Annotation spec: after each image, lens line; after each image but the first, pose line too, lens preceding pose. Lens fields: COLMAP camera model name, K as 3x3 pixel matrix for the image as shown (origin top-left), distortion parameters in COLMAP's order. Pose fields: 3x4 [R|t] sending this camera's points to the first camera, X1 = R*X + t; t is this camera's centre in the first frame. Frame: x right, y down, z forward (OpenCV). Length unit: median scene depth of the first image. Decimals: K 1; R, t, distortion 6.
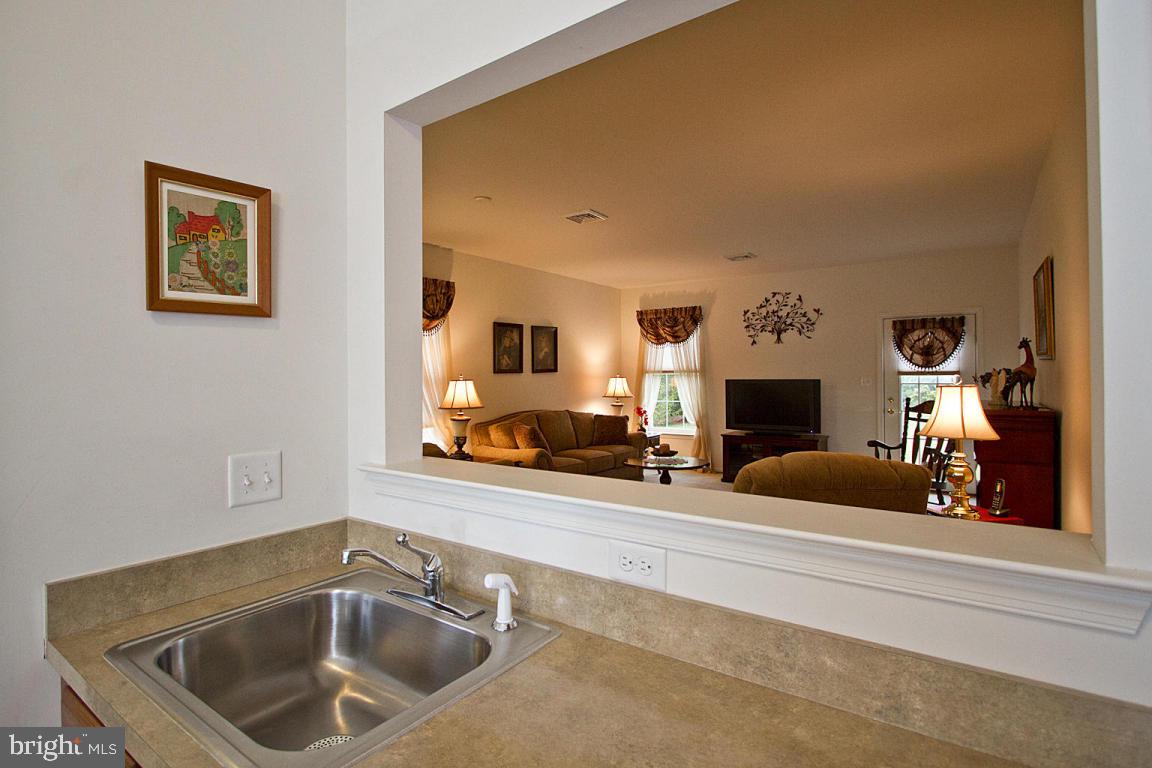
lens RADIAL K [[547.8, 0, 572.8], [0, 547.8, 376.6], [0, 0, 1]] dist [-0.019940, 0.005207]
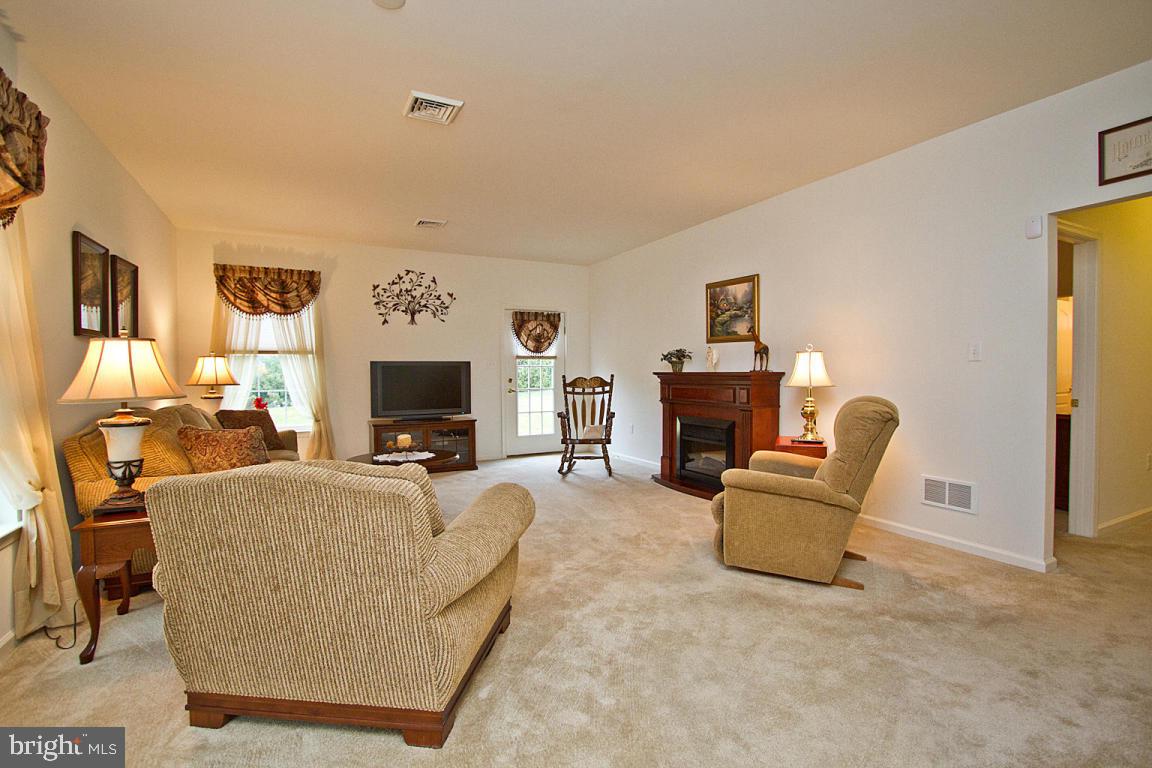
lens RADIAL K [[547.8, 0, 579.3], [0, 547.8, 379.8], [0, 0, 1]] dist [-0.019940, 0.005207]
pose [[0.451210, -0.012088, 0.892336, -0.351176], [0.004120, 0.999926, 0.011463, 0.026452], [-0.892408, -0.001496, 0.451226, 0.322365]]
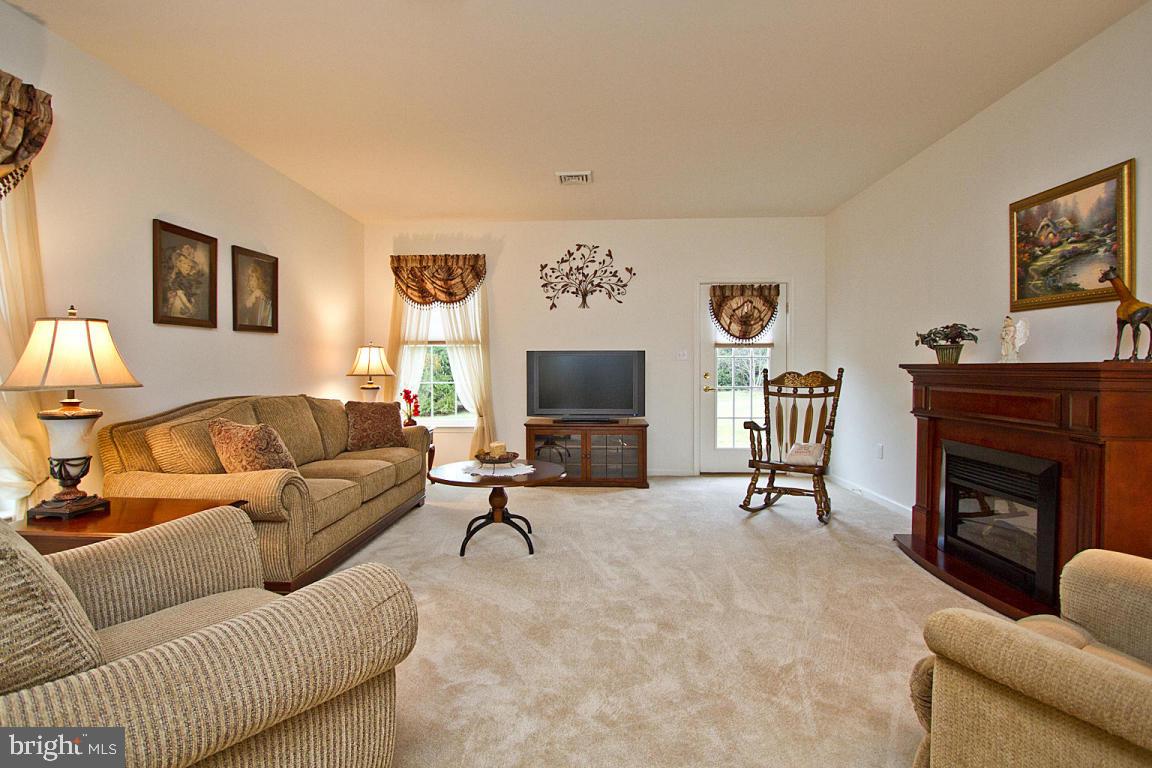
lens RADIAL K [[547.8, 0, 564.3], [0, 547.8, 373.9], [0, 0, 1]] dist [-0.019940, 0.005207]
pose [[0.851499, -0.001538, 0.524354, -0.074642], [-0.003621, 0.999955, 0.008813, 0.030584], [-0.524344, -0.009403, 0.851455, 0.335055]]
